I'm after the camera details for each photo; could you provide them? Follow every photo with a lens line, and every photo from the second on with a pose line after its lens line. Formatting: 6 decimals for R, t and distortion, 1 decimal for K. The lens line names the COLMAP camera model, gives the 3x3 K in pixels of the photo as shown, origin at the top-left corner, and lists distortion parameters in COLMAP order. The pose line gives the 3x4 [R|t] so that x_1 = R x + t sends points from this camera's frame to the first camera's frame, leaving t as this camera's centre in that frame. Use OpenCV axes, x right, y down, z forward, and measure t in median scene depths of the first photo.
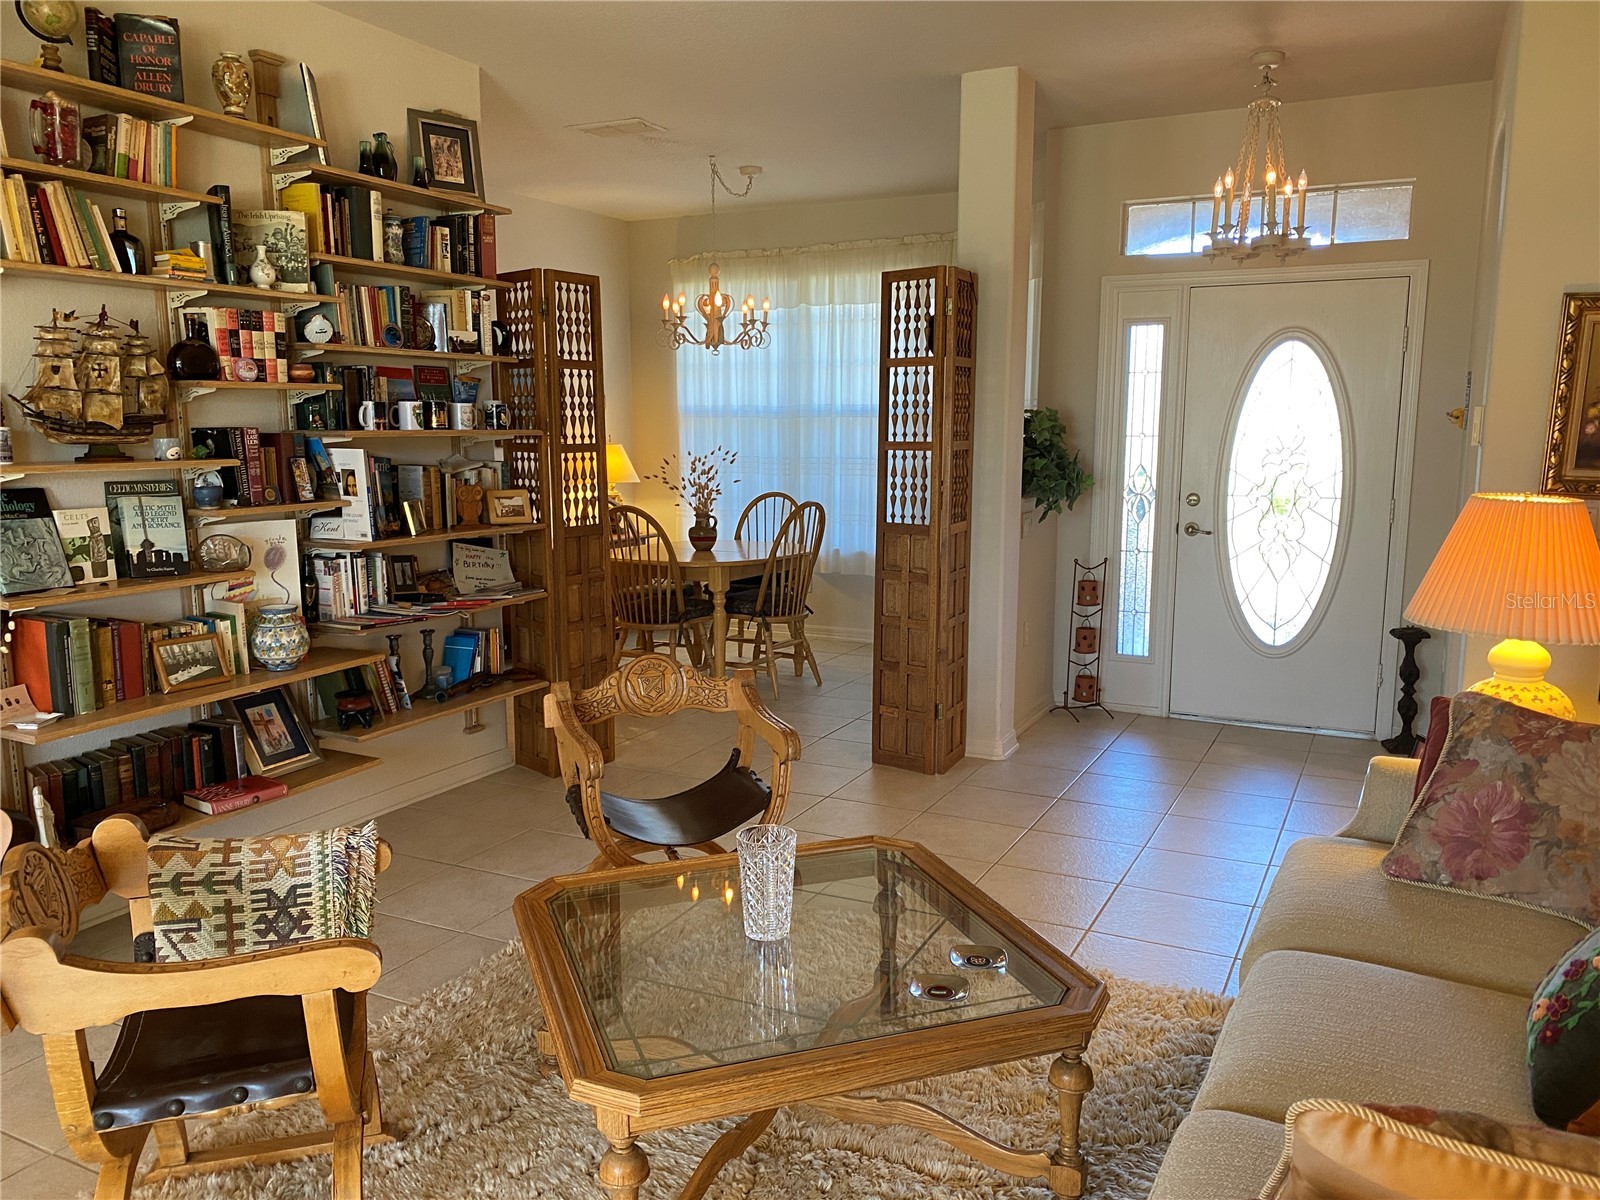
lens RADIAL K [[1214.0, 0, 794.3], [0, 1214.0, 622.8], [0, 0, 1]] dist [0.032696, -0.040465]
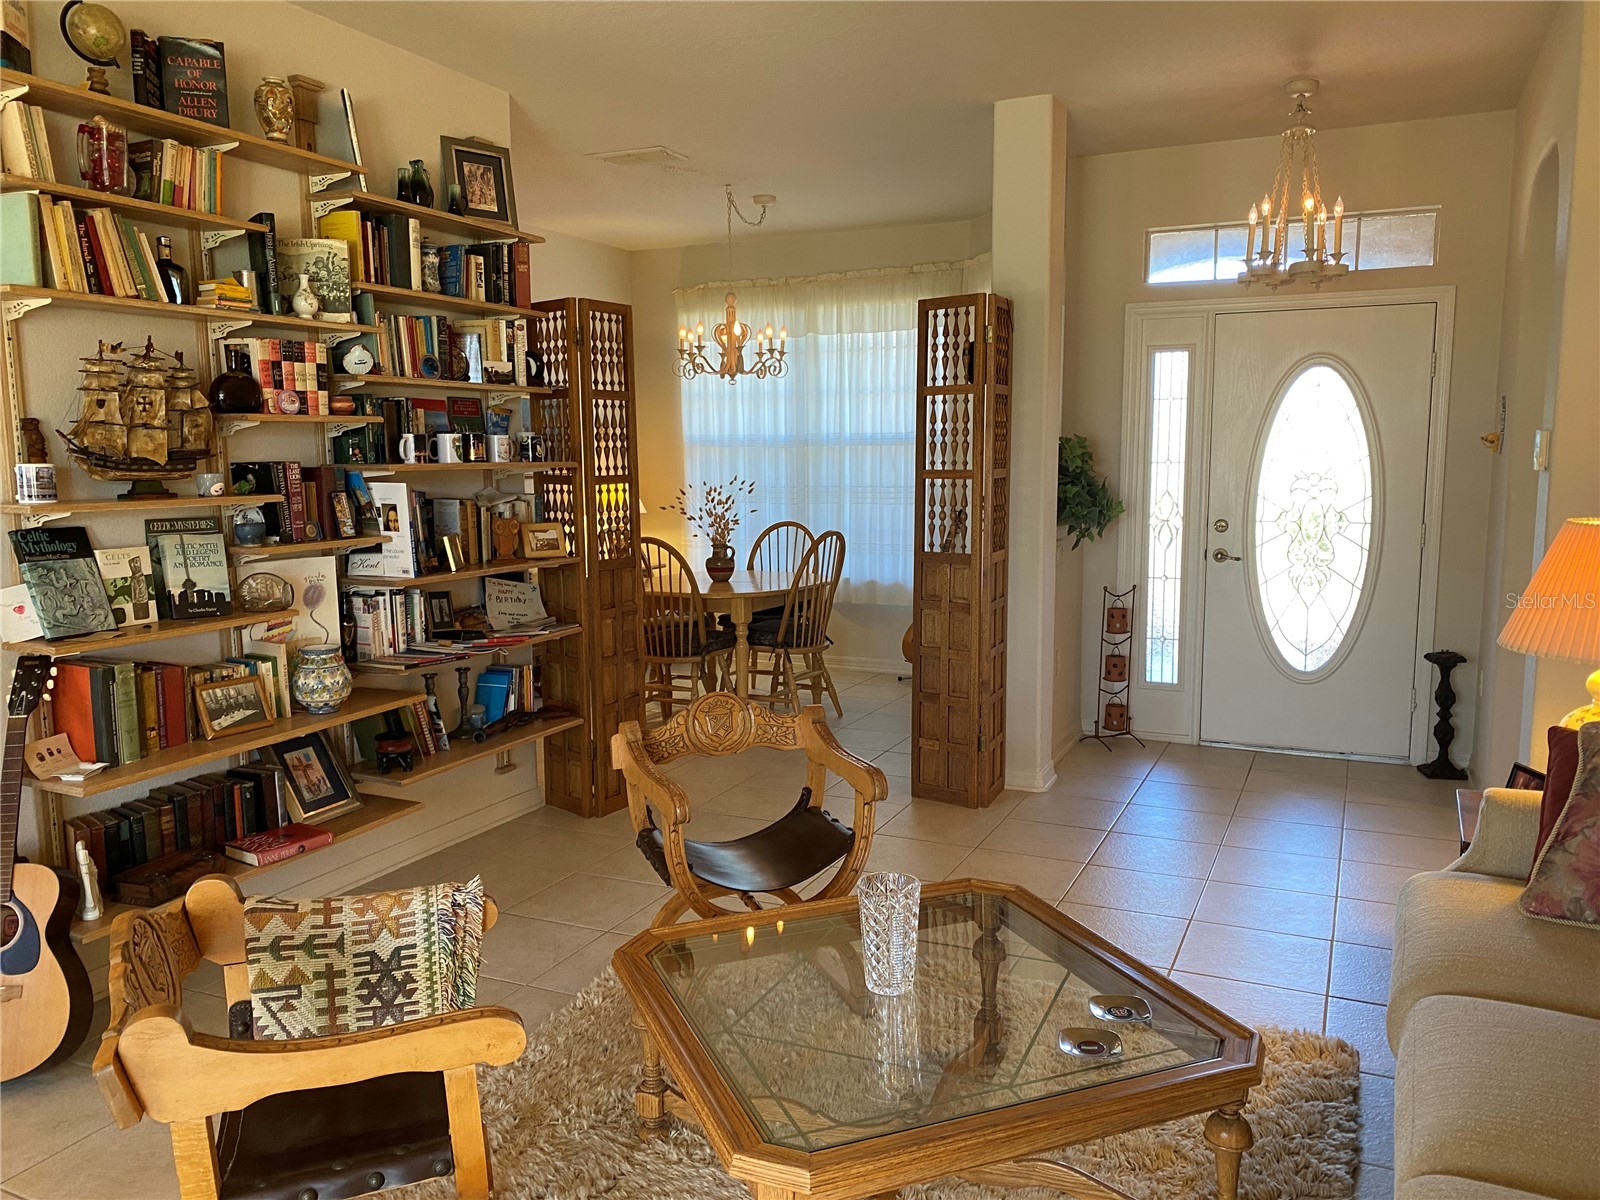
lens RADIAL K [[1214.0, 0, 797.7], [0, 1214.0, 620.0], [0, 0, 1]] dist [0.032696, -0.040465]
pose [[0.999454, -0.012030, 0.030785, -0.060353], [0.012794, 0.999611, -0.024763, -0.004584], [-0.030476, 0.025143, 0.999219, 0.020514]]
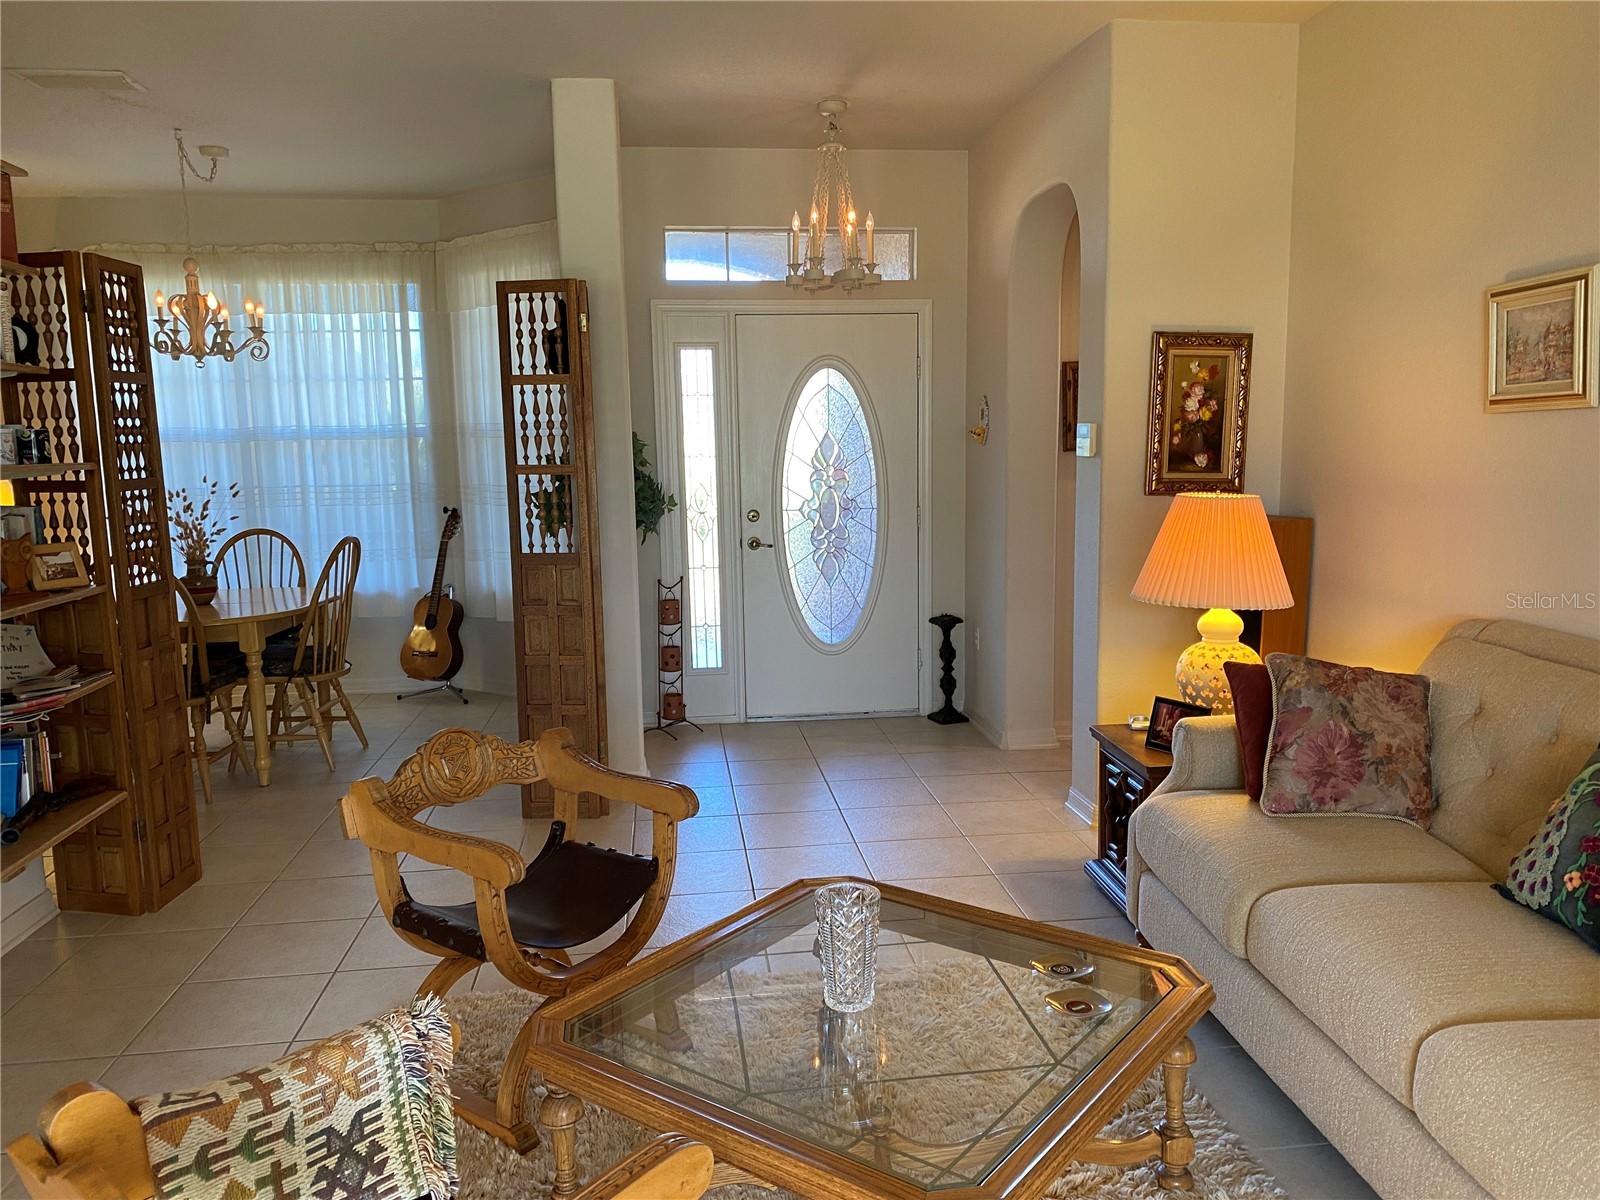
lens RADIAL K [[1214.0, 0, 813.3], [0, 1214.0, 614.6], [0, 0, 1]] dist [0.032696, -0.040465]
pose [[0.828458, -0.094336, 0.552049, -0.262125], [0.107374, 0.994180, 0.008753, -0.022244], [-0.549662, 0.052024, 0.833765, 0.120452]]
